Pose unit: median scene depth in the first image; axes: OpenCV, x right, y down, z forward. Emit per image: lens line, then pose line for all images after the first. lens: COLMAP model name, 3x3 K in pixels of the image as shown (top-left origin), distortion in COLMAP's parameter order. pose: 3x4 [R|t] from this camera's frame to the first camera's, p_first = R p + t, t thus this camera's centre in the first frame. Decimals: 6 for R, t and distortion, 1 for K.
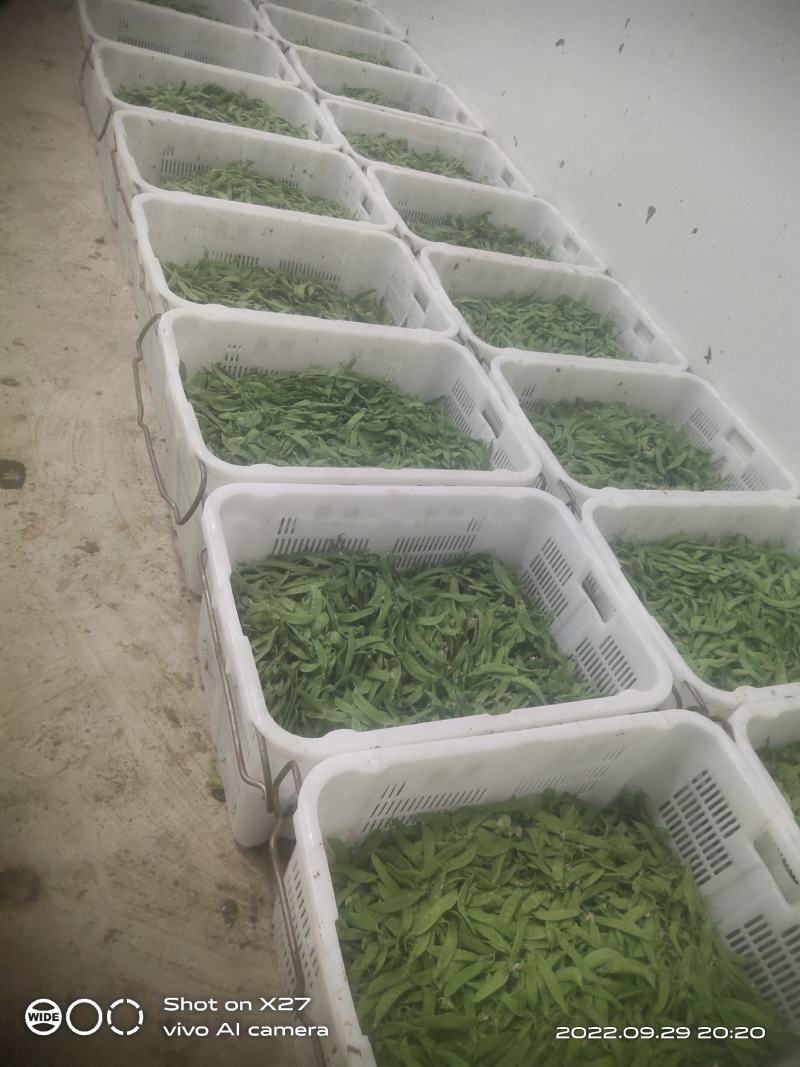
lens RADIAL K [[807.7, 0, 400.0], [0, 807.7, 533.5], [0, 0, 1]] dist [0.074785, -0.143878]
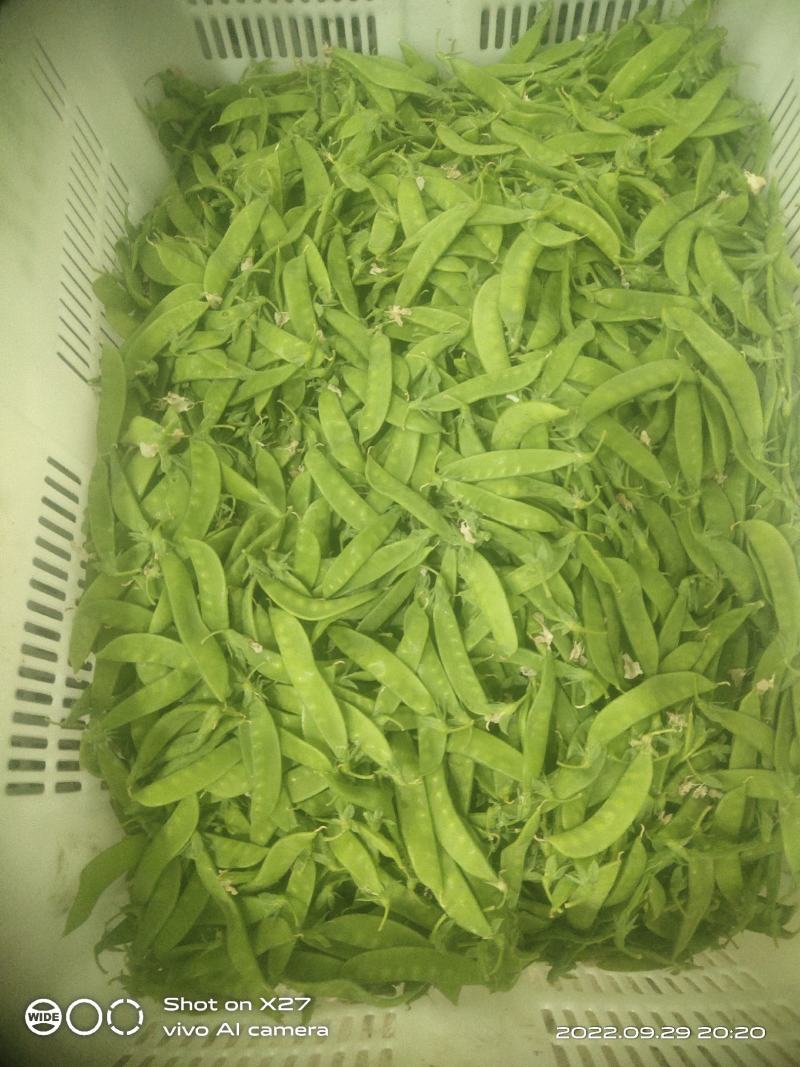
lens RADIAL K [[807.7, 0, 400.0], [0, 807.7, 533.5], [0, 0, 1]] dist [0.074785, -0.143878]
pose [[0.274896, -0.959355, -0.063803, 0.145489], [0.747007, 0.171328, 0.642361, 0.205327], [-0.605320, -0.224244, 0.763742, 0.628347]]
